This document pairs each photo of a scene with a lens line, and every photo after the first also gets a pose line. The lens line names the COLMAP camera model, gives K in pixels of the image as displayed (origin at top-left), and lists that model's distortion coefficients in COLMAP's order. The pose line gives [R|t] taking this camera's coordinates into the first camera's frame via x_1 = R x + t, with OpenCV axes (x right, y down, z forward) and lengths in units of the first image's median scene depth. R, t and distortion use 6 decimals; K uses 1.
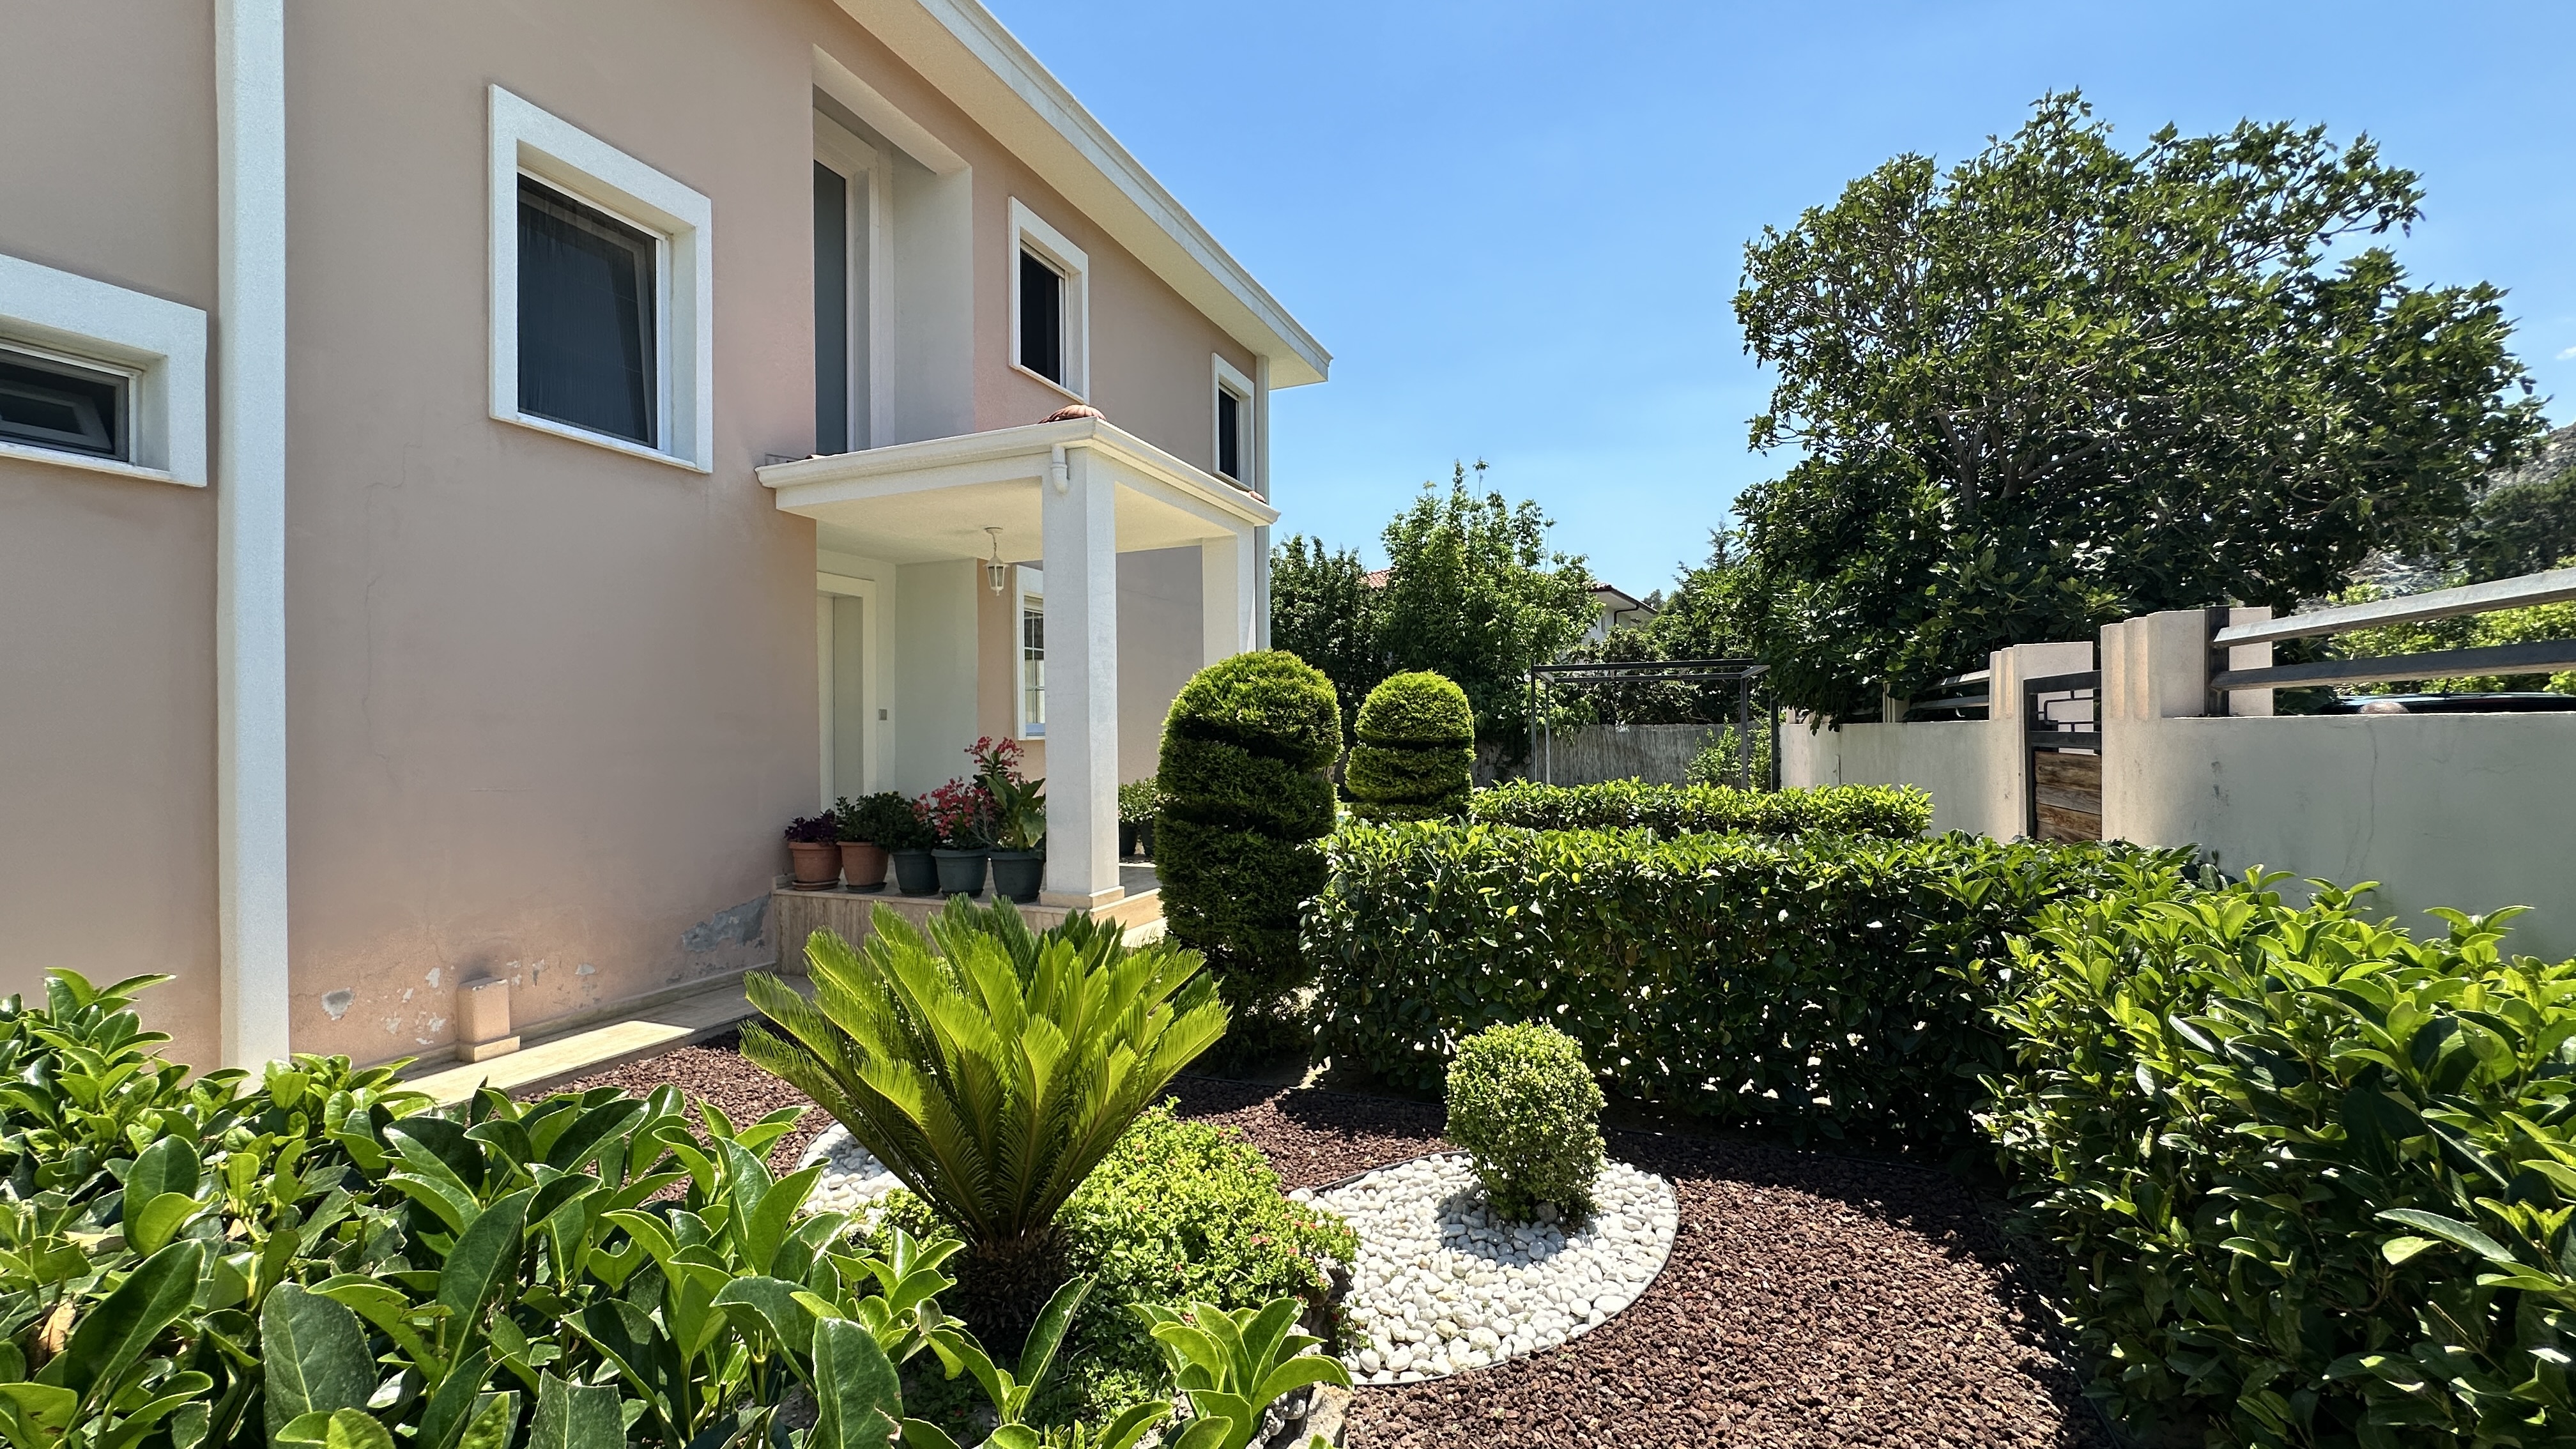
lens RADIAL K [[1033.6, 0, 1292.4], [0, 1033.6, 727.4], [0, 0, 1]] dist [-0.005088, 0.001800]
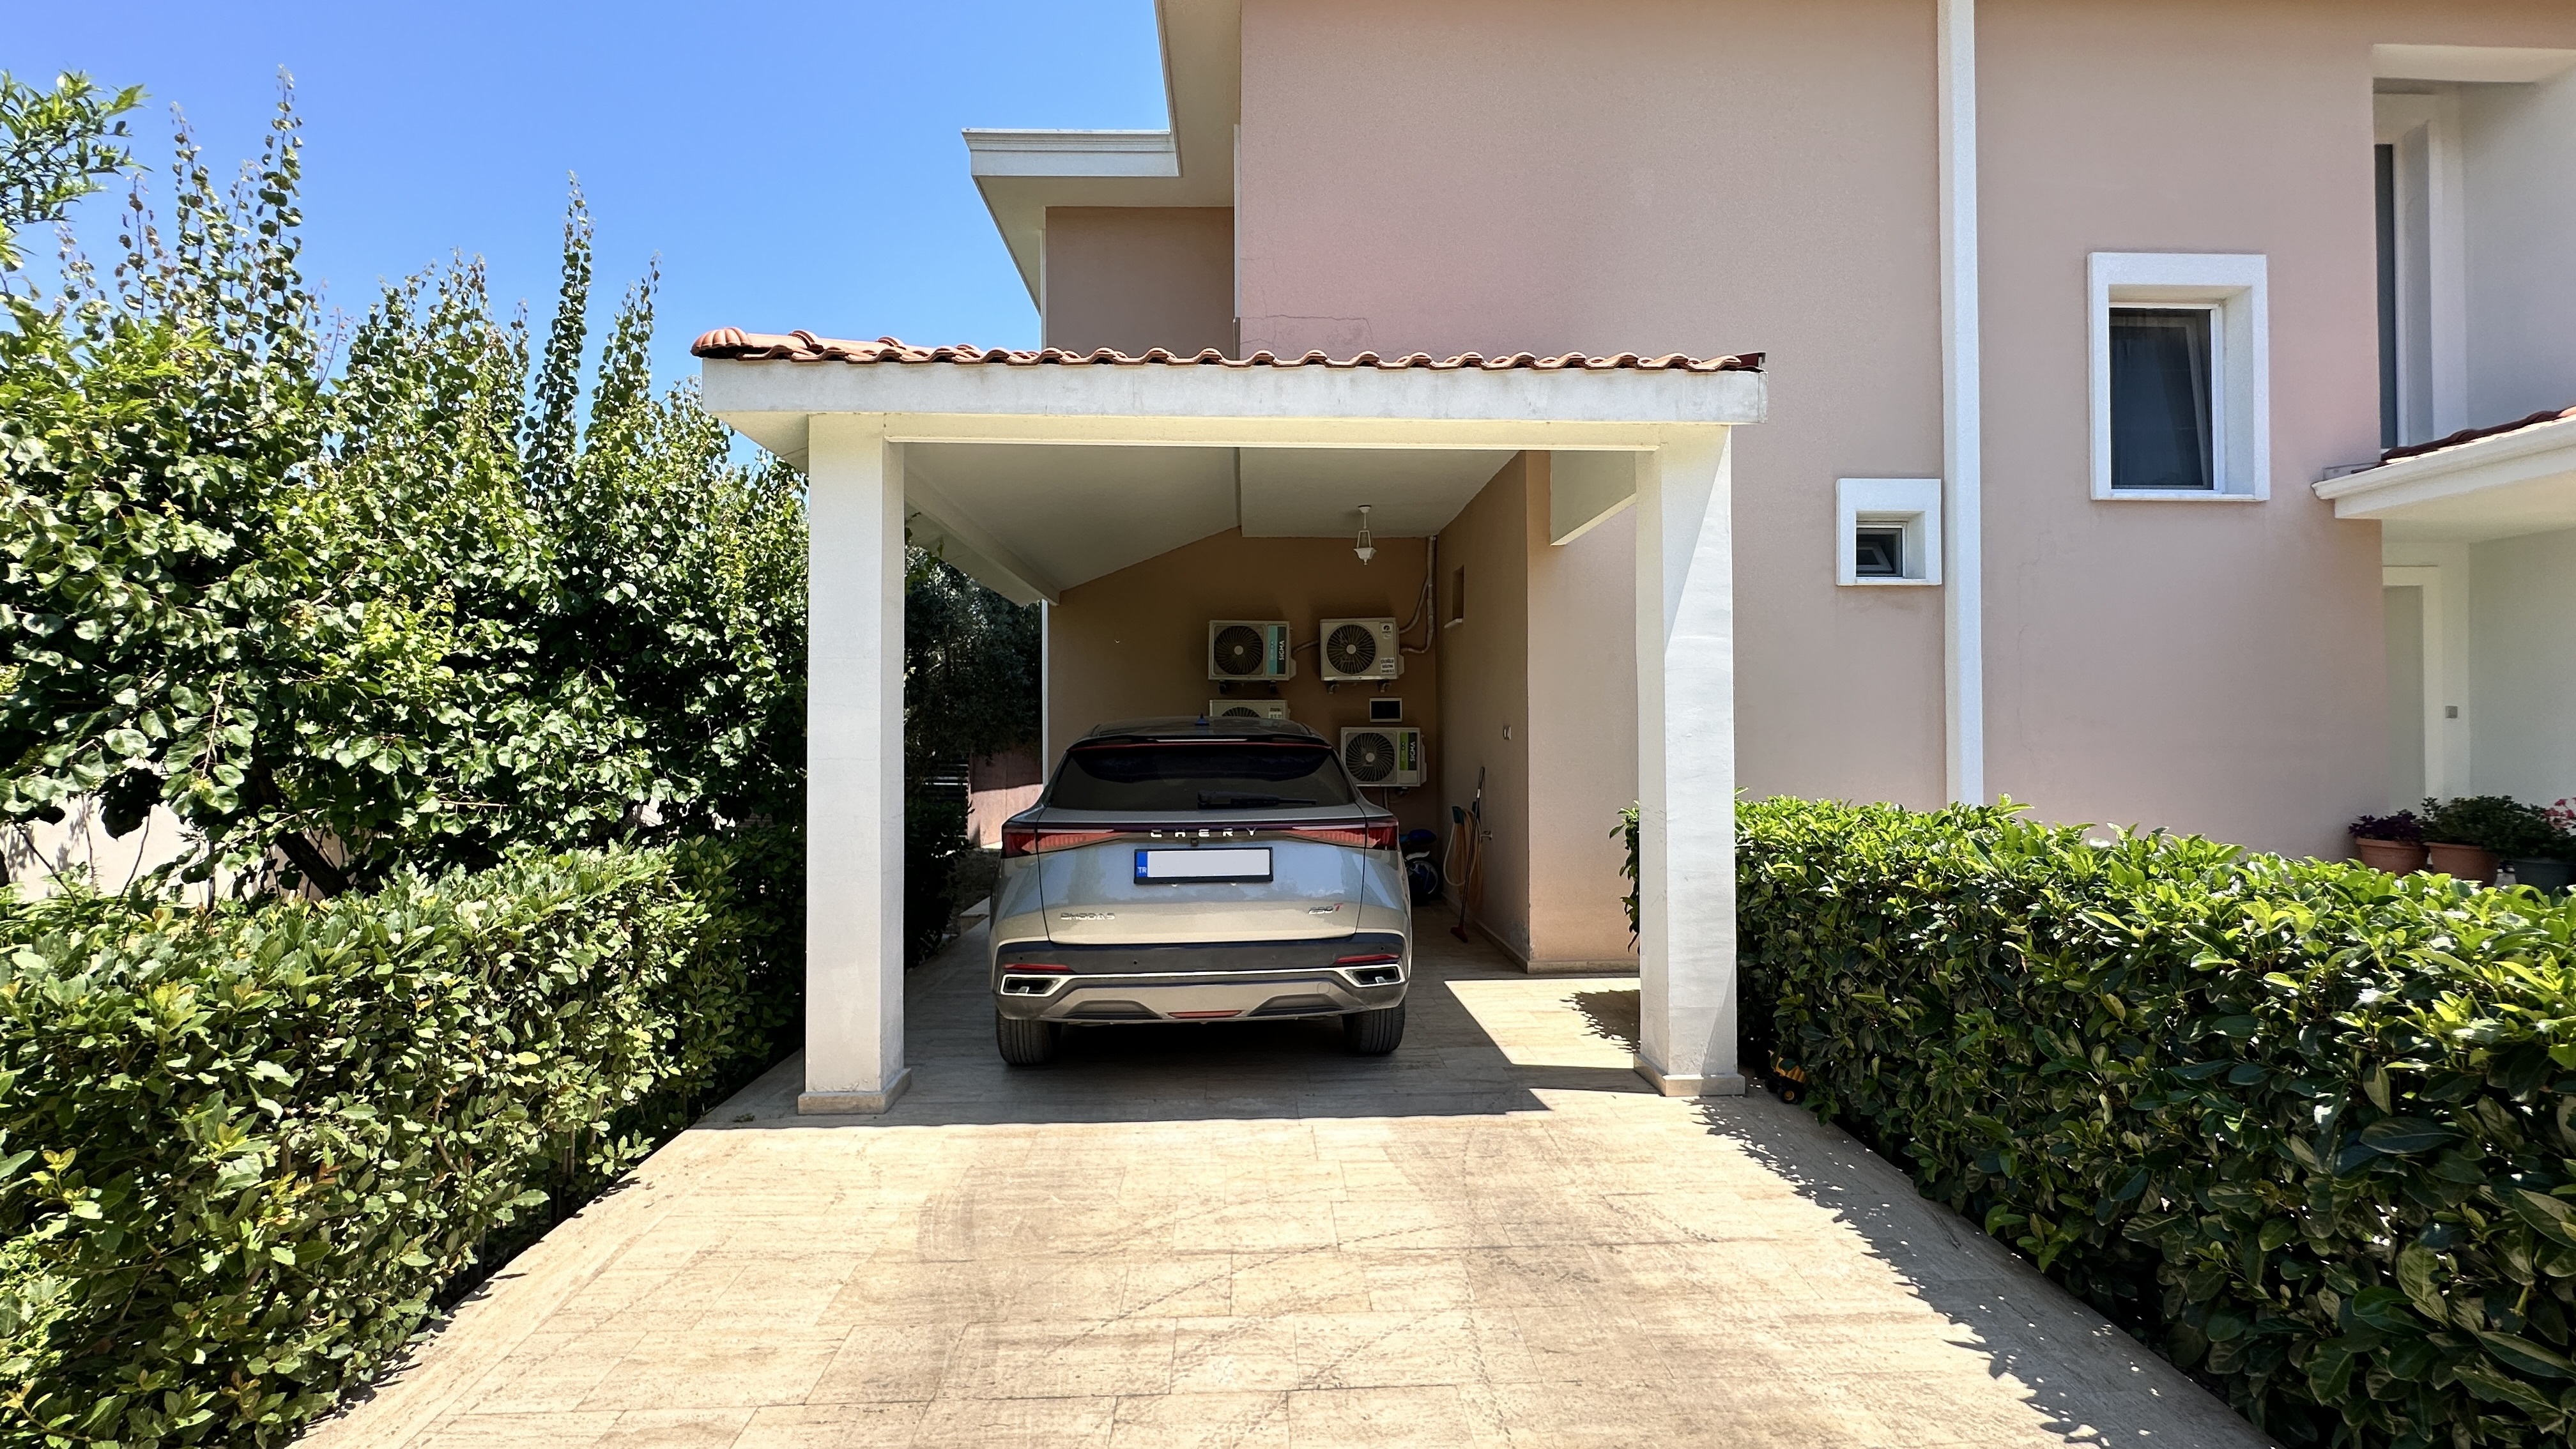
lens RADIAL K [[1033.6, 0, 1295.5], [0, 1033.6, 726.7], [0, 0, 1]] dist [-0.005088, 0.001800]
pose [[0.407267, -0.003334, -0.913303, 0.024313], [0.006082, 0.999981, -0.000938, -0.007085], [0.913289, -0.005172, 0.407279, -0.418338]]
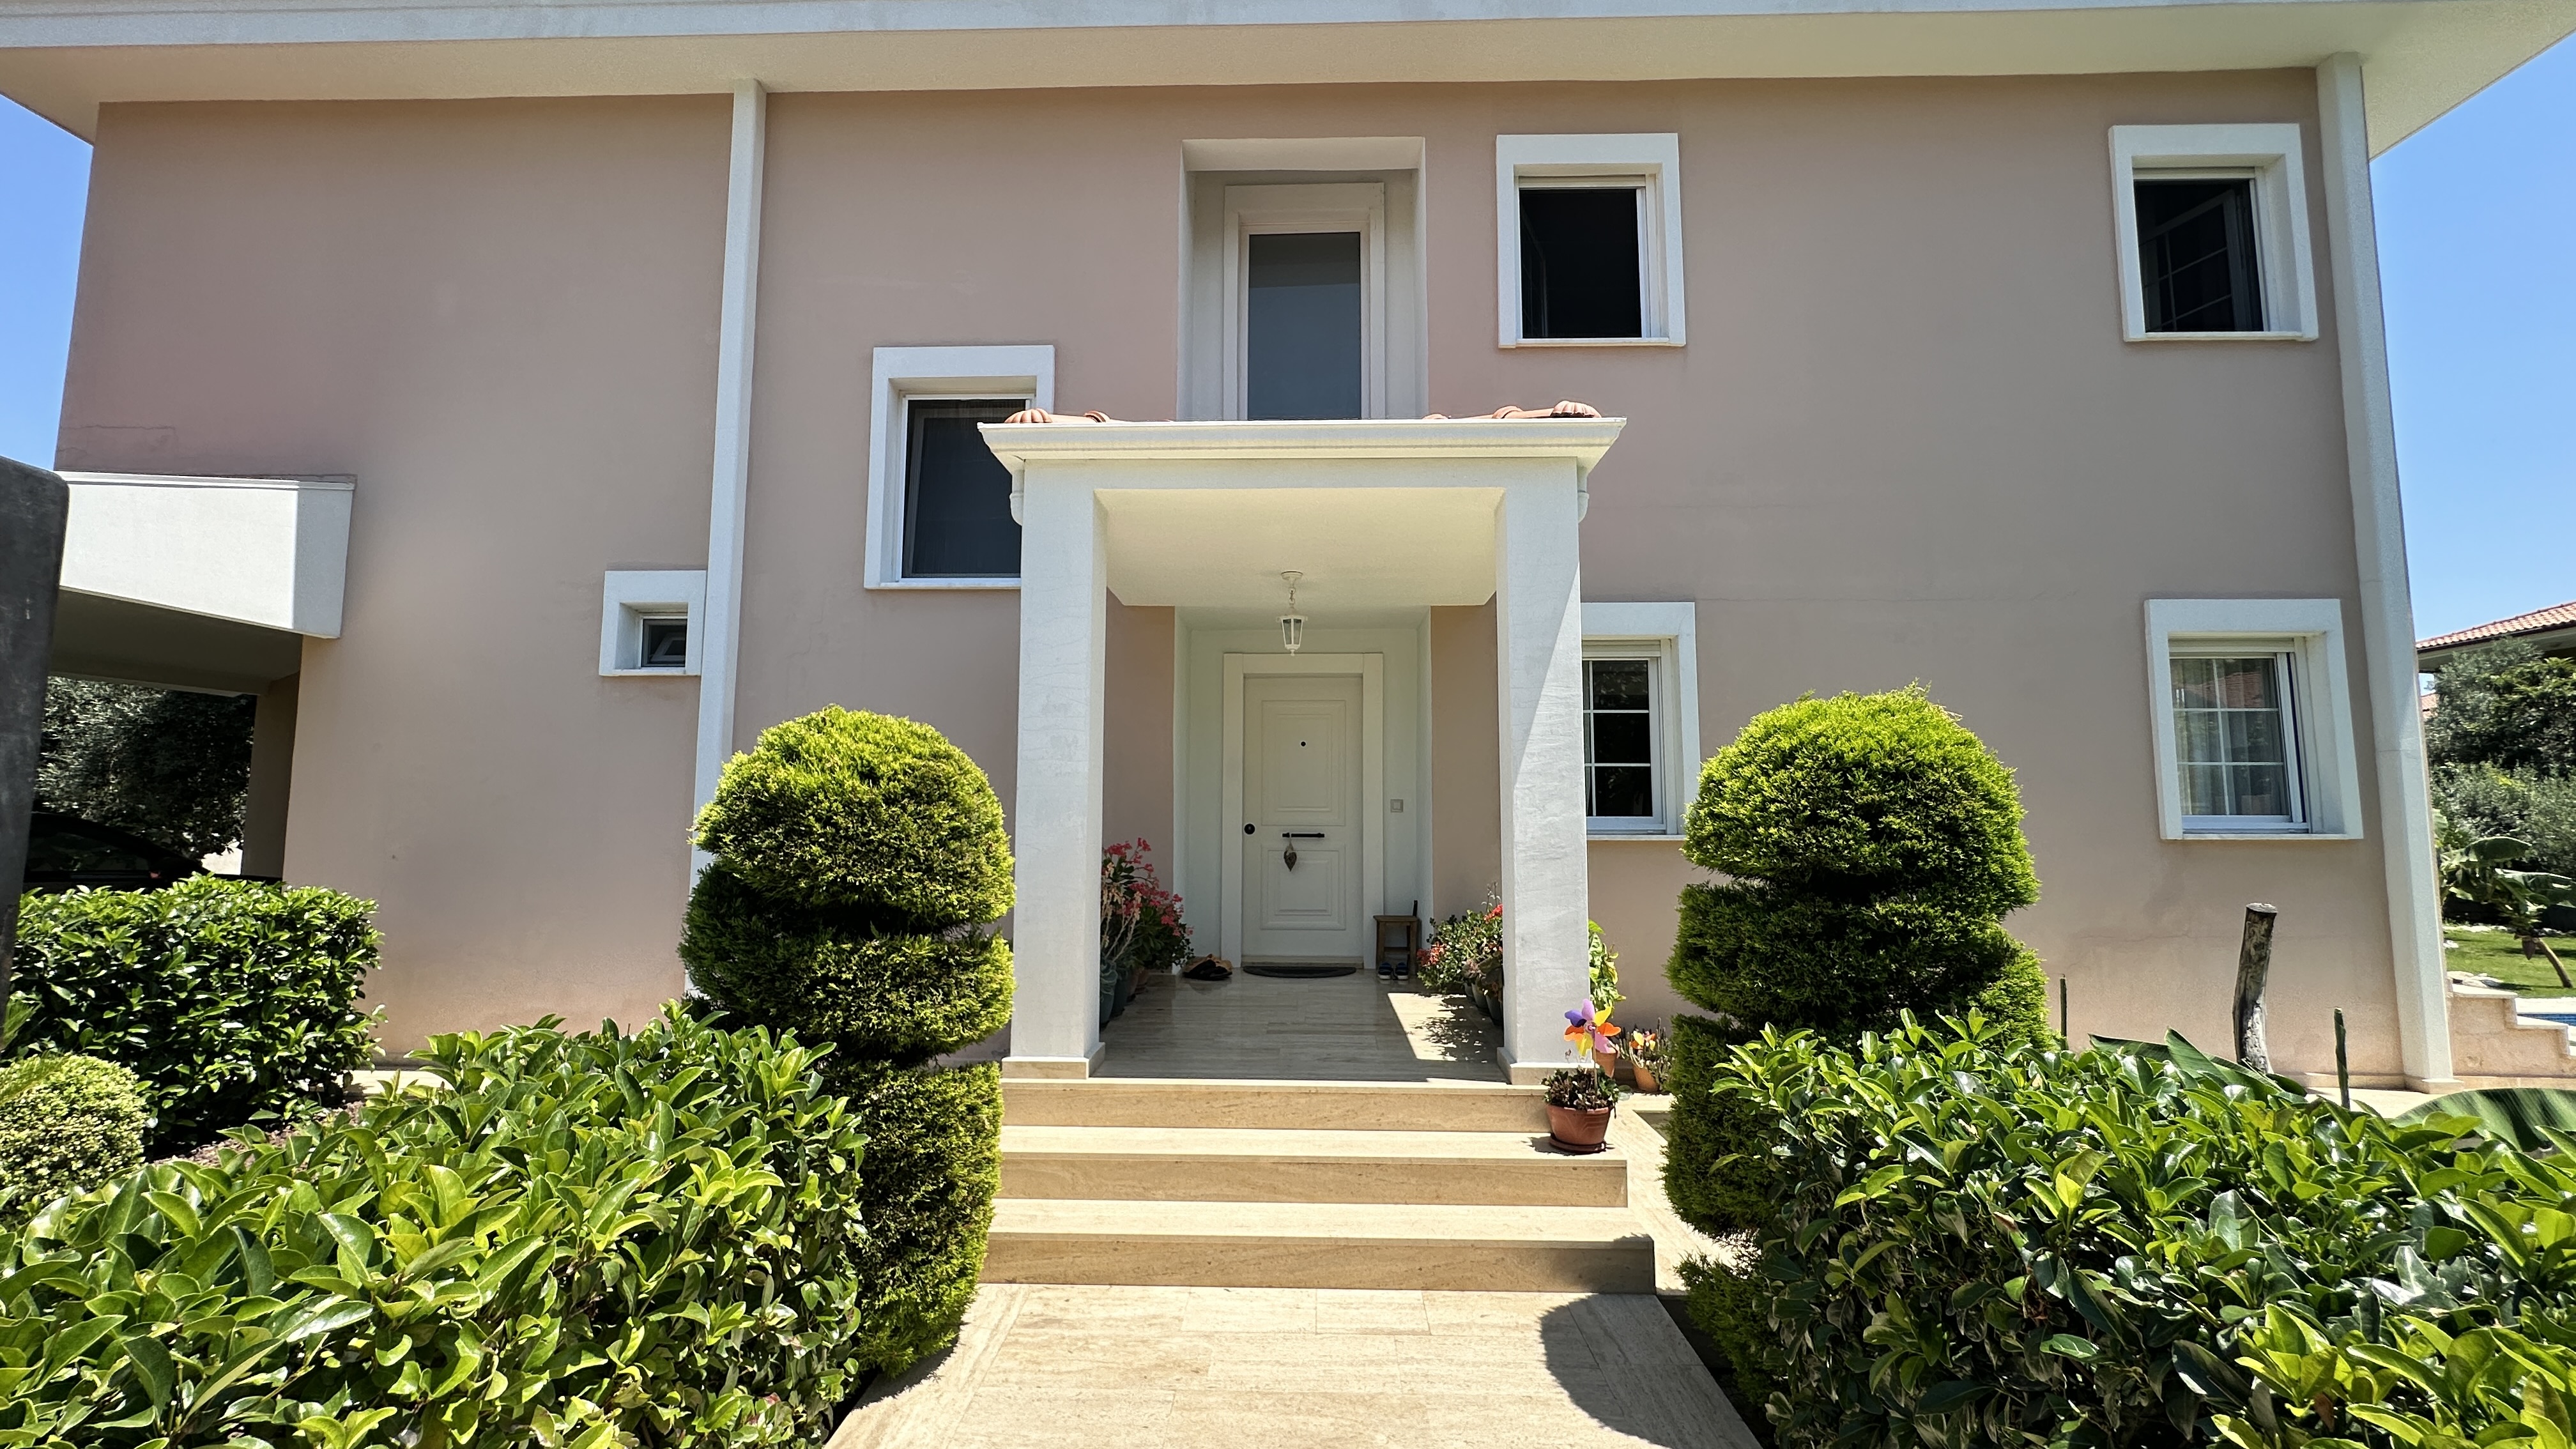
lens RADIAL K [[1033.6, 0, 1287.9], [0, 1033.6, 724.1], [0, 0, 1]] dist [-0.005088, 0.001800]
pose [[0.337711, -0.074590, -0.938290, 0.531001], [-0.000145, 0.996851, -0.079297, -0.016065], [0.941250, 0.026916, 0.336636, 0.865910]]
